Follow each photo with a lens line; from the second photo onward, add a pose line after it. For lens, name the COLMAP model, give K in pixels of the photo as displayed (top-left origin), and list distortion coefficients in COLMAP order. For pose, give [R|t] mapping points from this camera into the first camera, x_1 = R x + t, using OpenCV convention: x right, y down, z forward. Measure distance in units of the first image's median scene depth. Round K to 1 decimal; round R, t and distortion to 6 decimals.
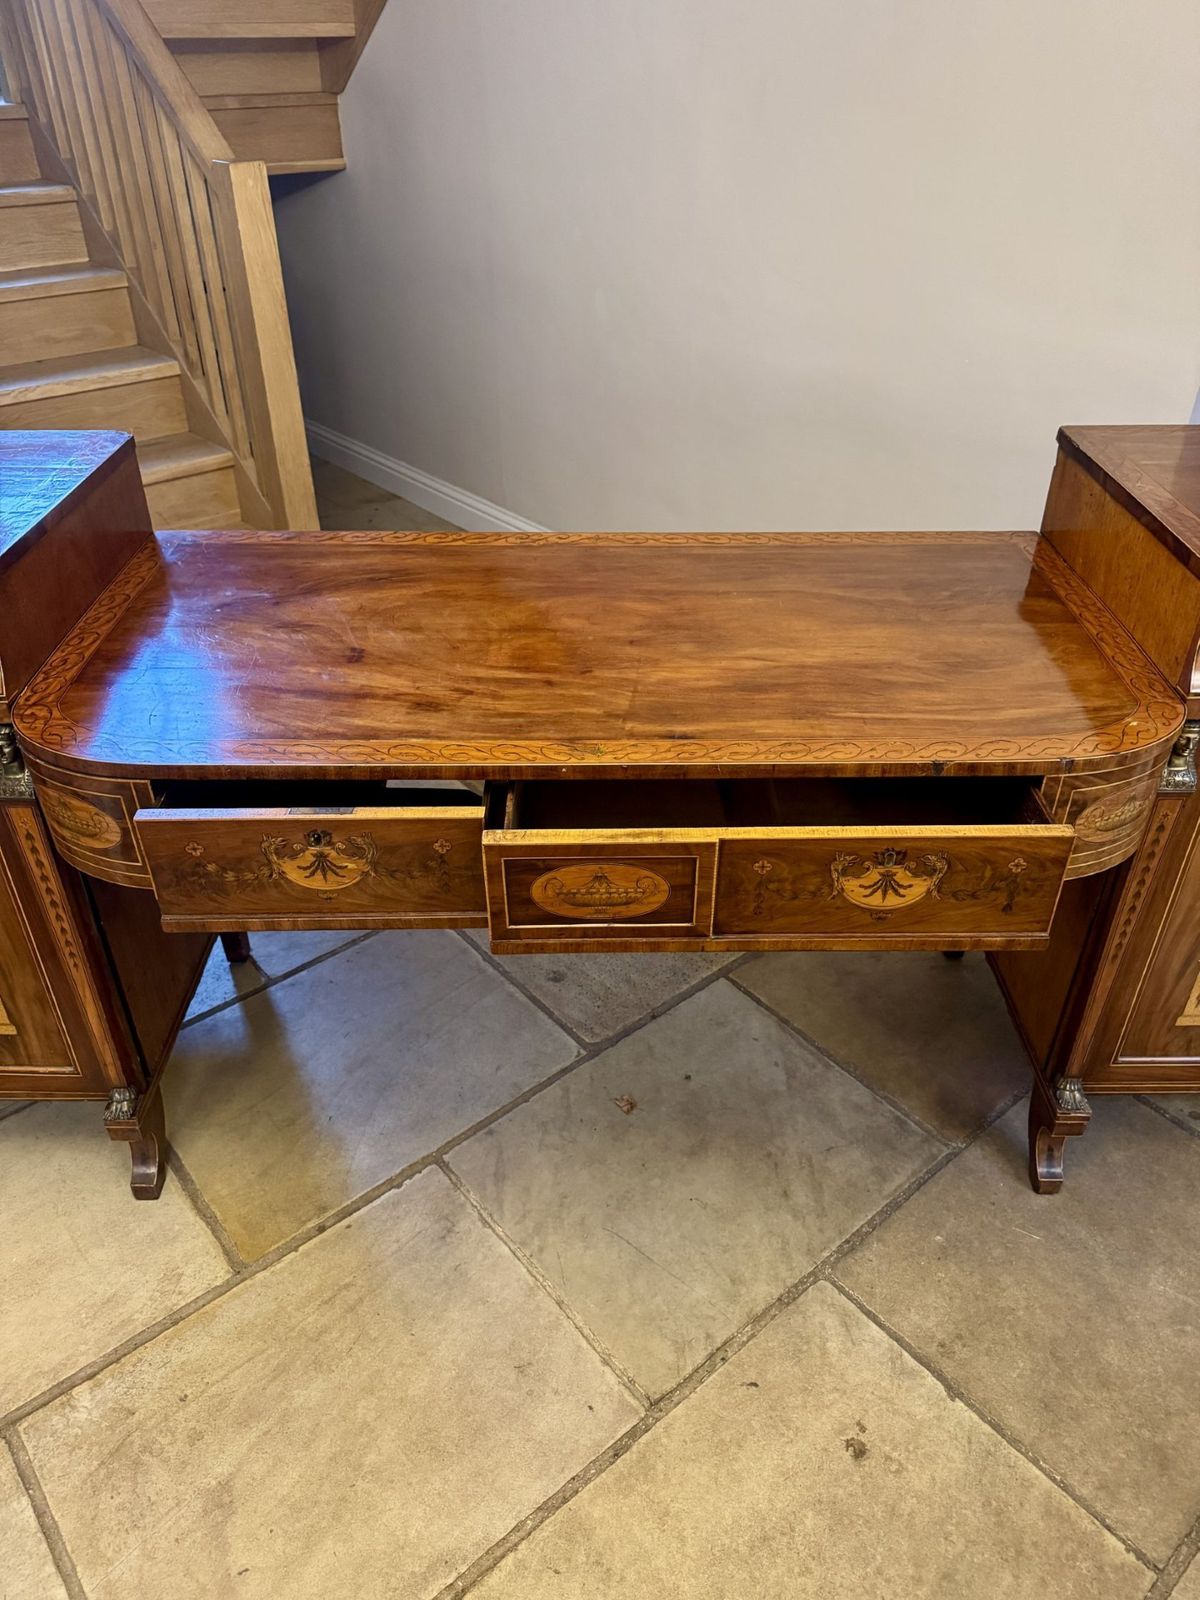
lens RADIAL K [[1129.7, 0, 596.2], [0, 1129.7, 800.1], [0, 0, 1]] dist [0.115835, -0.205278]
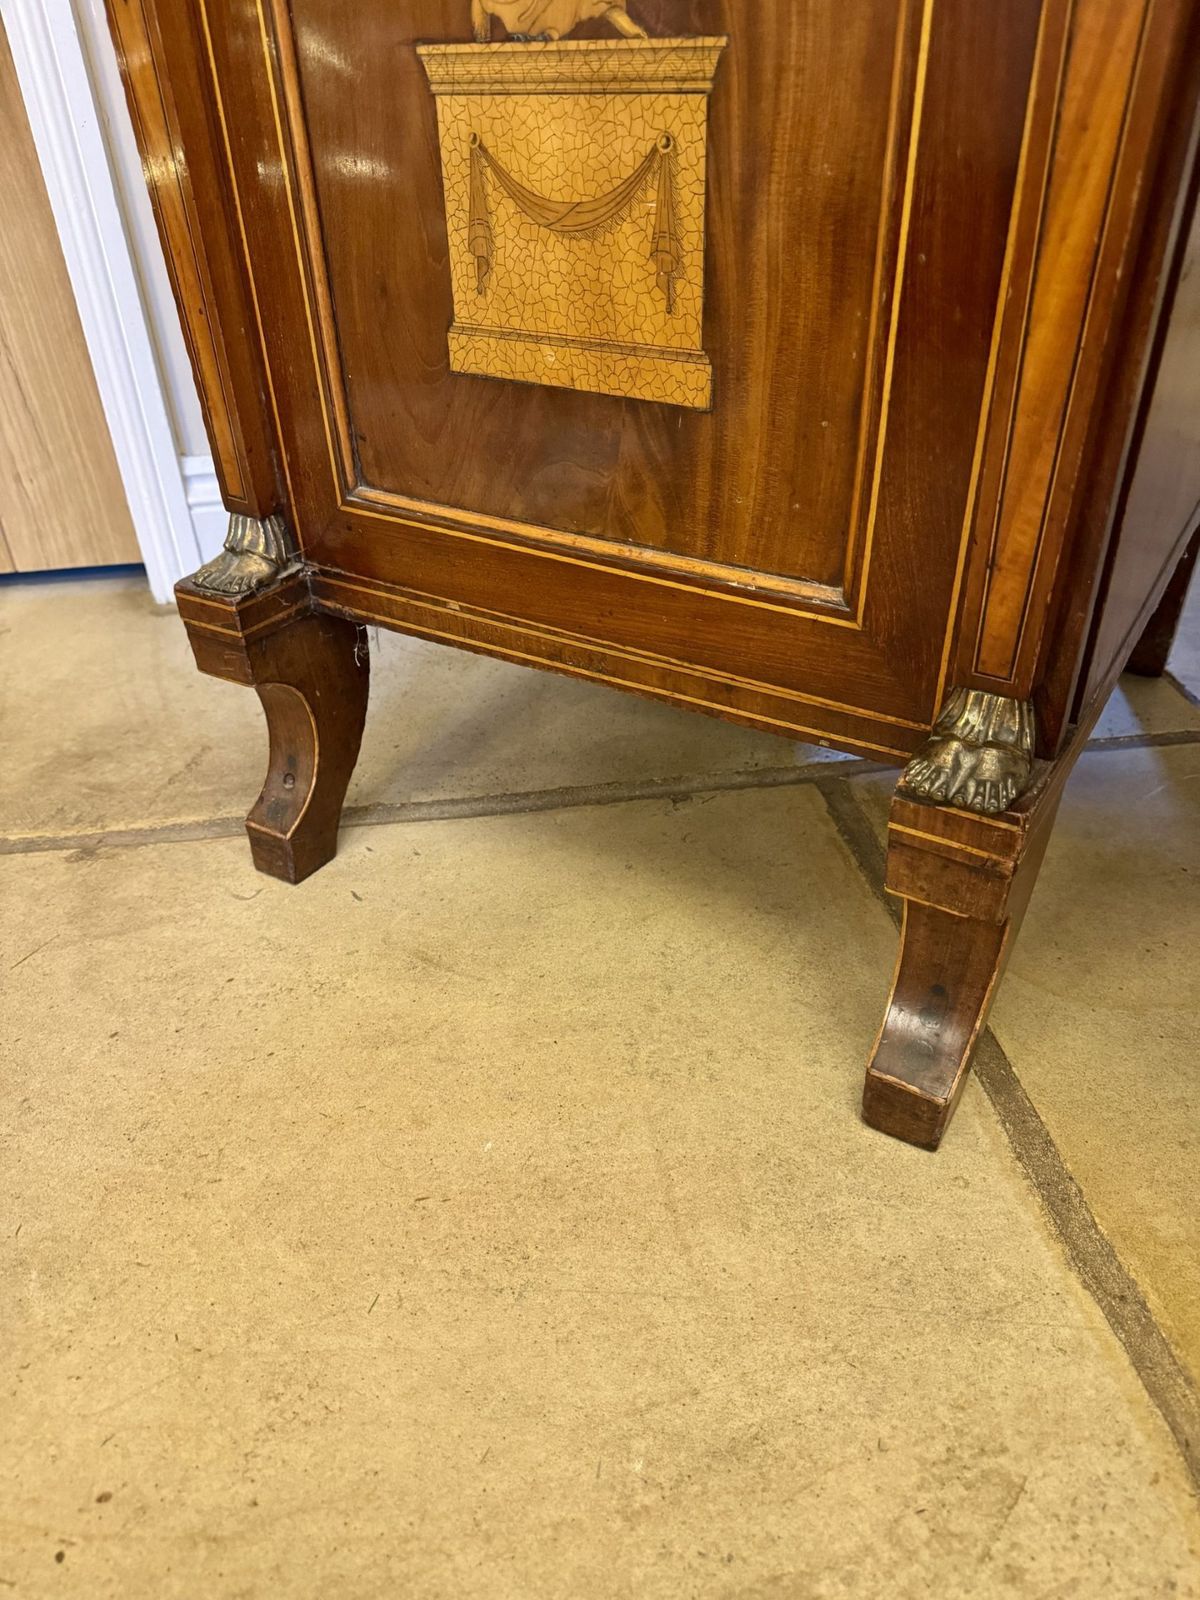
lens RADIAL K [[1129.7, 0, 596.2], [0, 1129.7, 800.1], [0, 0, 1]] dist [0.115835, -0.205278]
pose [[0.844588, 0.273737, -0.460151, -0.373351], [-0.277616, 0.958766, 0.060803, 0.289012], [0.457821, 0.076392, 0.885756, 0.748596]]
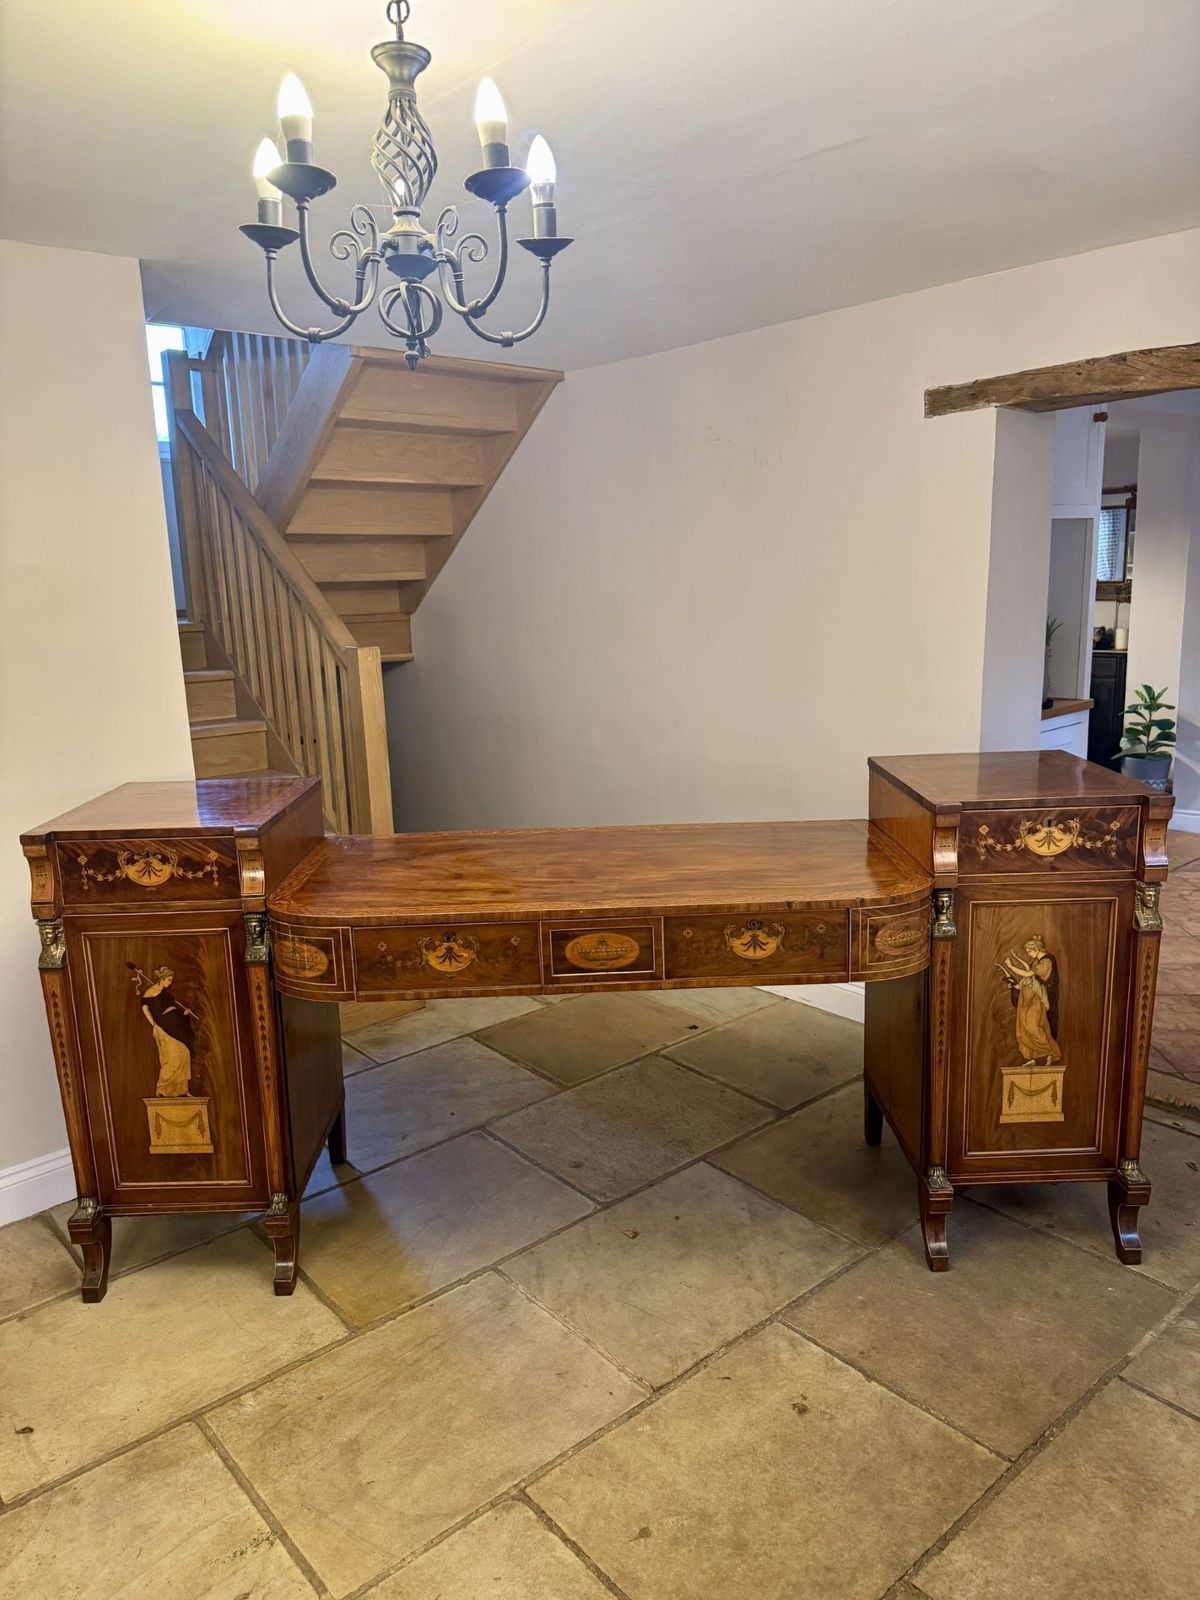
lens RADIAL K [[1129.7, 0, 596.2], [0, 1129.7, 800.1], [0, 0, 1]] dist [0.115835, -0.205278]
pose [[0.999500, -0.031487, 0.002715, -0.003635], [0.030107, 0.922501, -0.384818, 0.369712], [0.009612, 0.384707, 0.922989, -0.530379]]
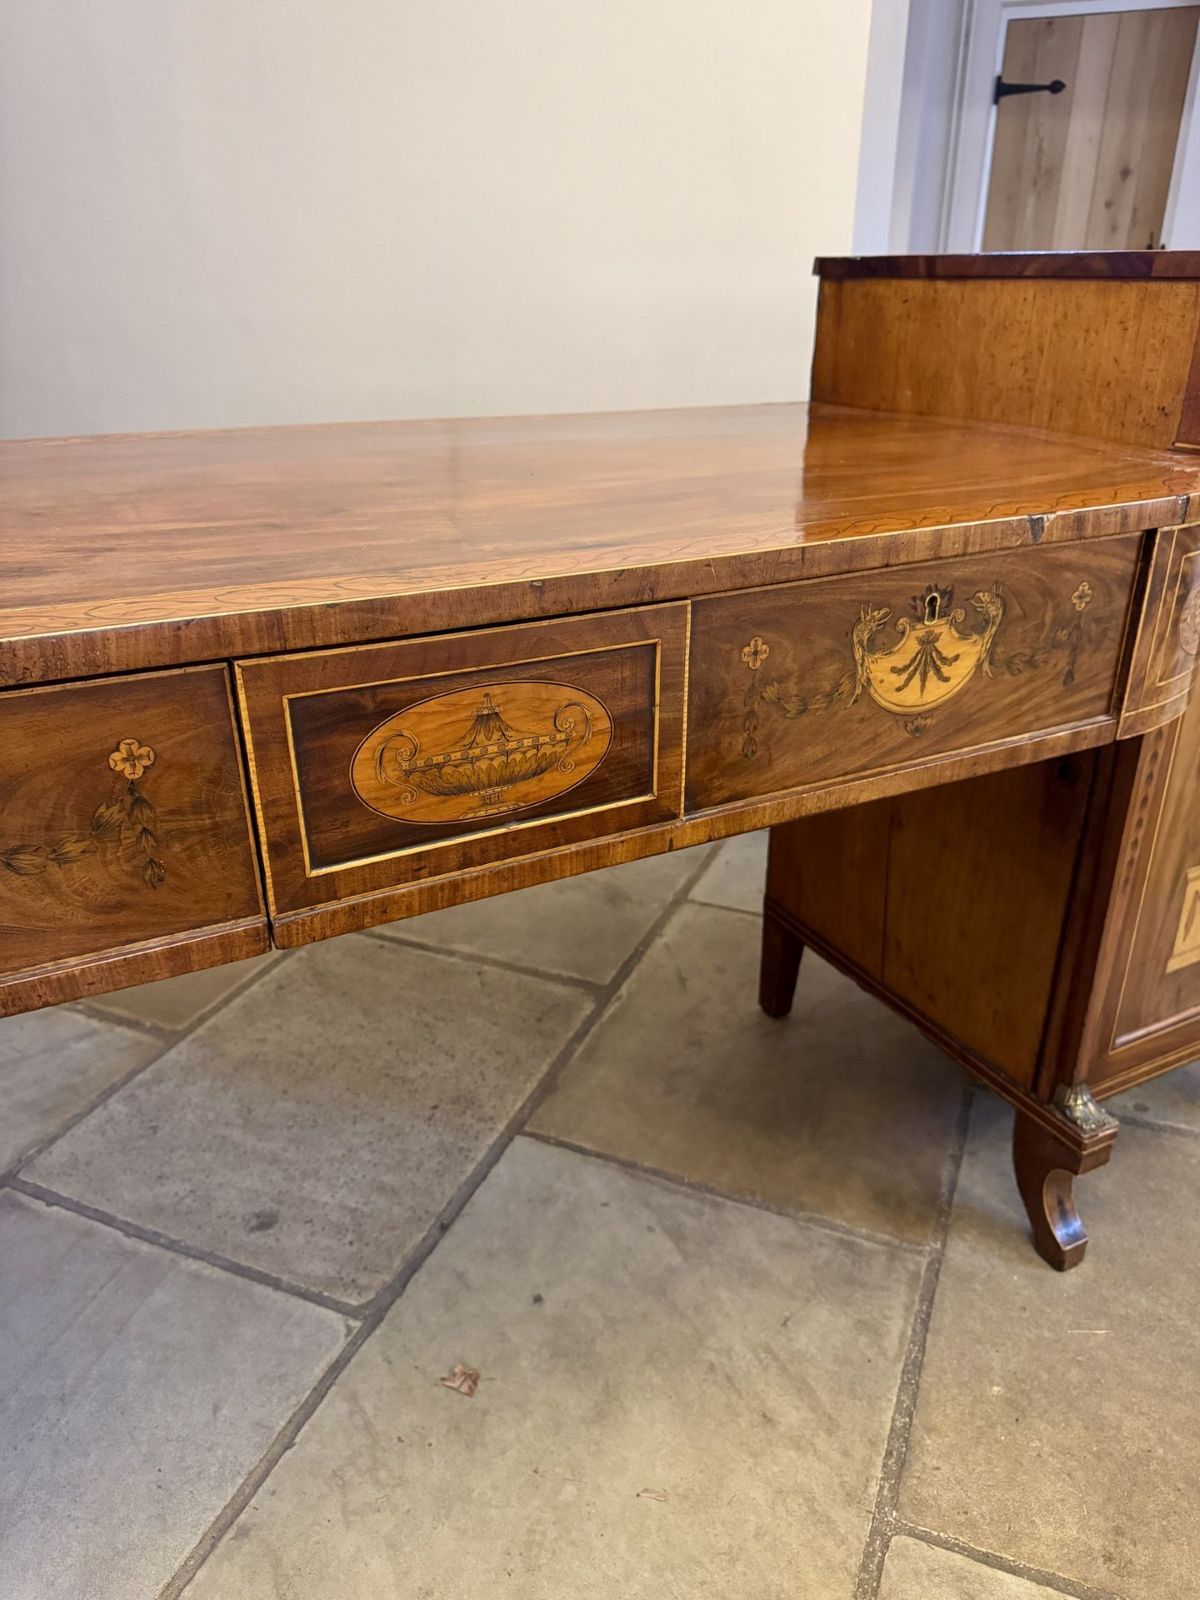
lens RADIAL K [[1129.7, 0, 596.2], [0, 1129.7, 800.1], [0, 0, 1]] dist [0.115835, -0.205278]
pose [[0.890262, -0.186447, 0.415536, -0.119802], [0.260520, 0.956835, -0.128827, 0.088703], [-0.373580, 0.222946, 0.900407, 0.443533]]
